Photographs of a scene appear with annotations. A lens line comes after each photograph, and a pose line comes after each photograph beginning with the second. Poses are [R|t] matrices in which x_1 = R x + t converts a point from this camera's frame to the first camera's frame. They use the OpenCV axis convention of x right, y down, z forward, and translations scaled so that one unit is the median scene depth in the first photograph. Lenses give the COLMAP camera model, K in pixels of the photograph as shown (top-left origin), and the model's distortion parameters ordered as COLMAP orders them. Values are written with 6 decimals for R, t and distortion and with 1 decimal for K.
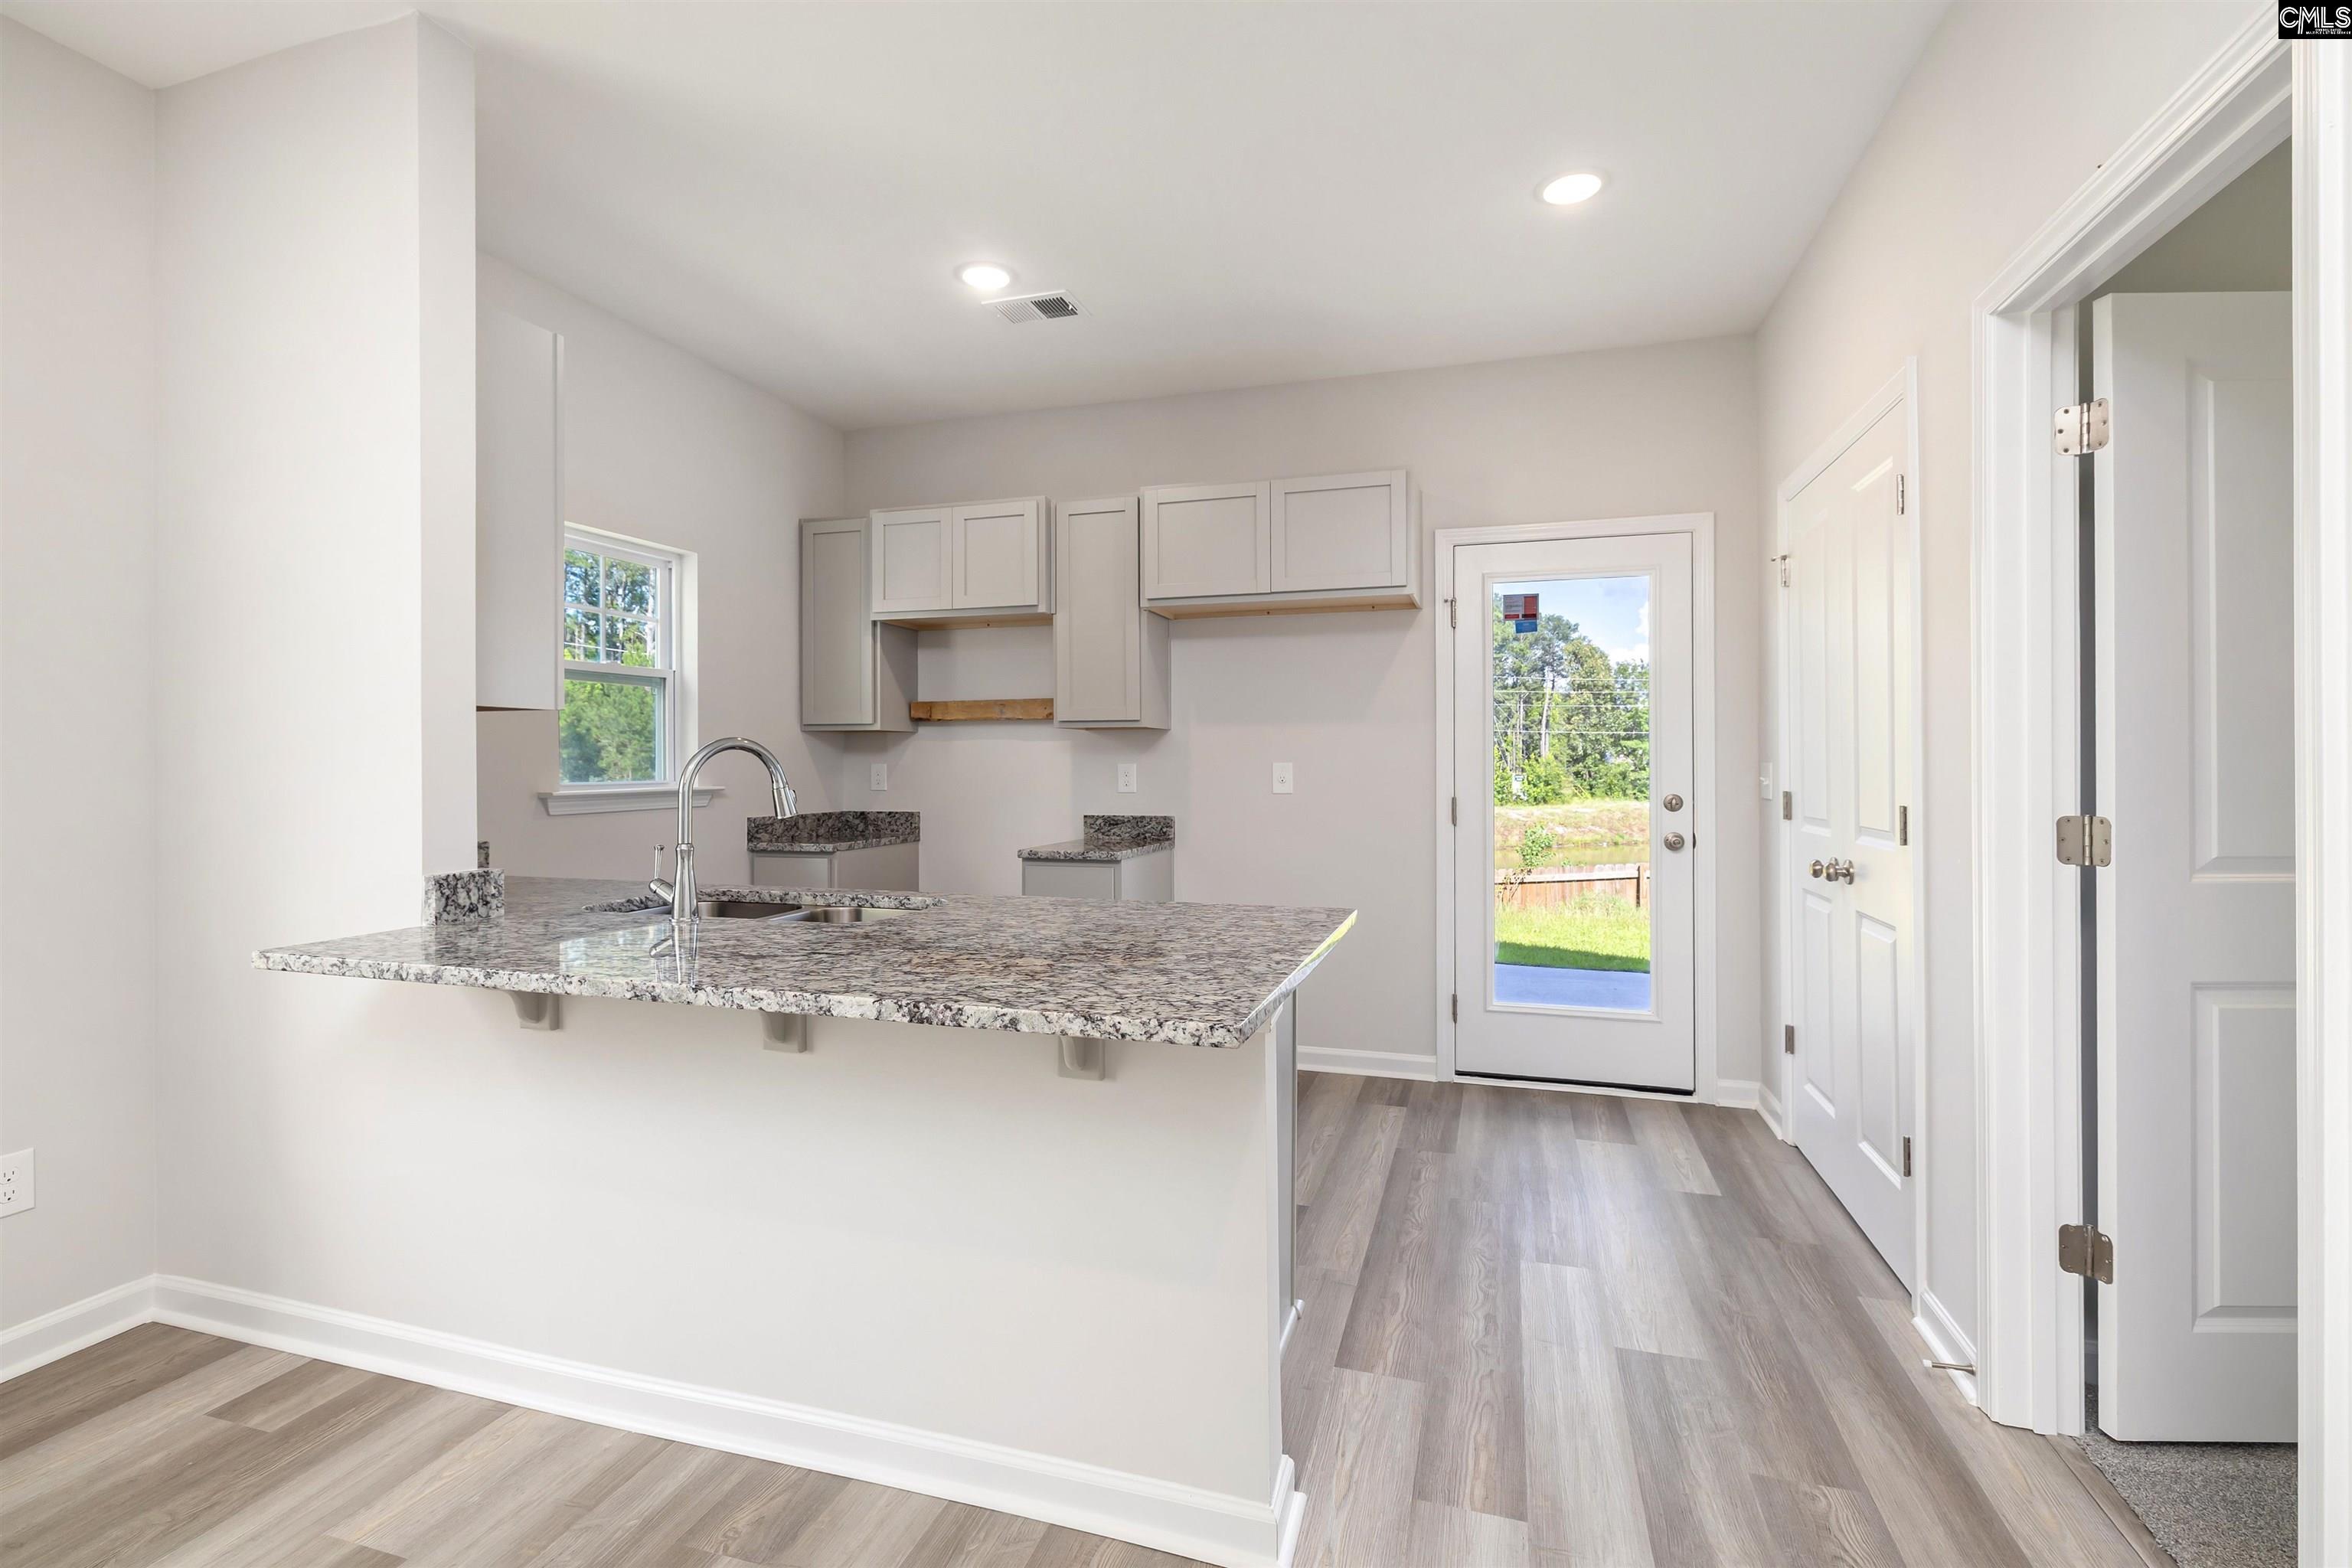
lens RADIAL K [[1039.5, 0, 1187.2], [0, 1039.5, 774.2], [0, 0, 1]] dist [0.017122, 0.000030]
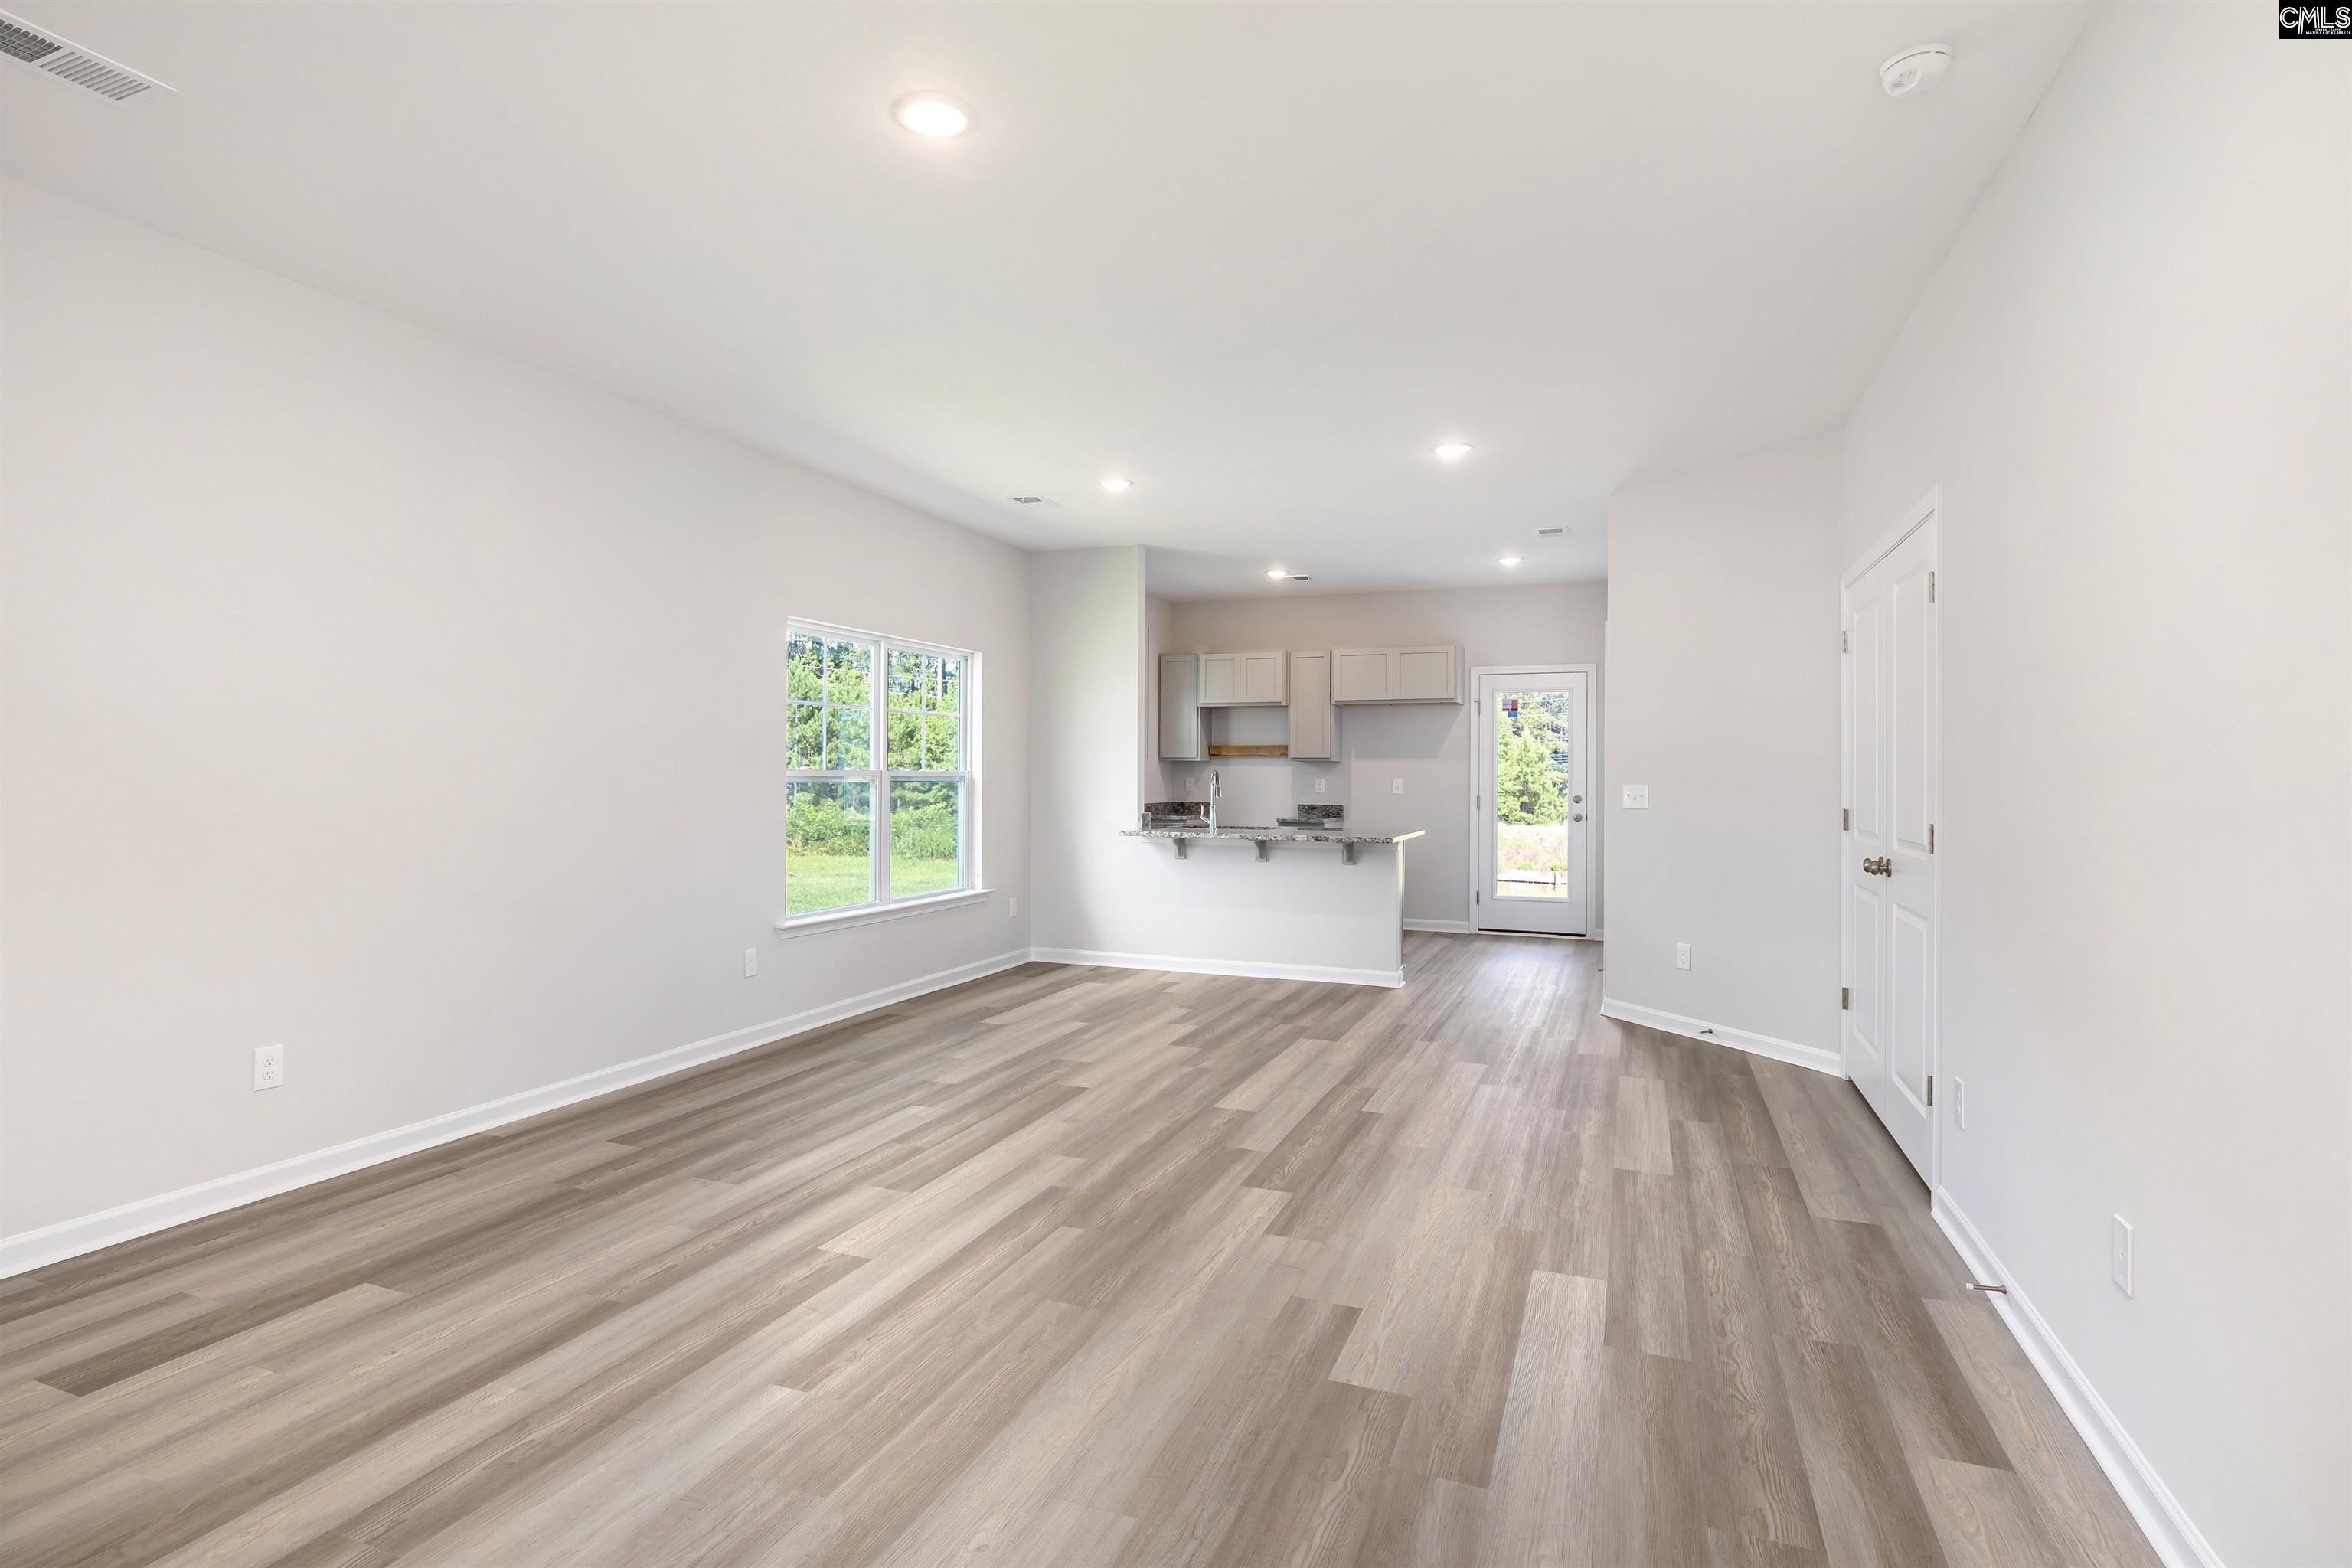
lens RADIAL K [[1188.1, 0, 1198.6], [0, 1188.1, 775.8], [0, 0, 1]] dist [-0.002973, 0.000109]
pose [[0.993390, 0.006823, -0.114587, -0.031731], [-0.007559, 0.999954, -0.005983, 0.001193], [0.114541, 0.006809, 0.993395, -1.381450]]
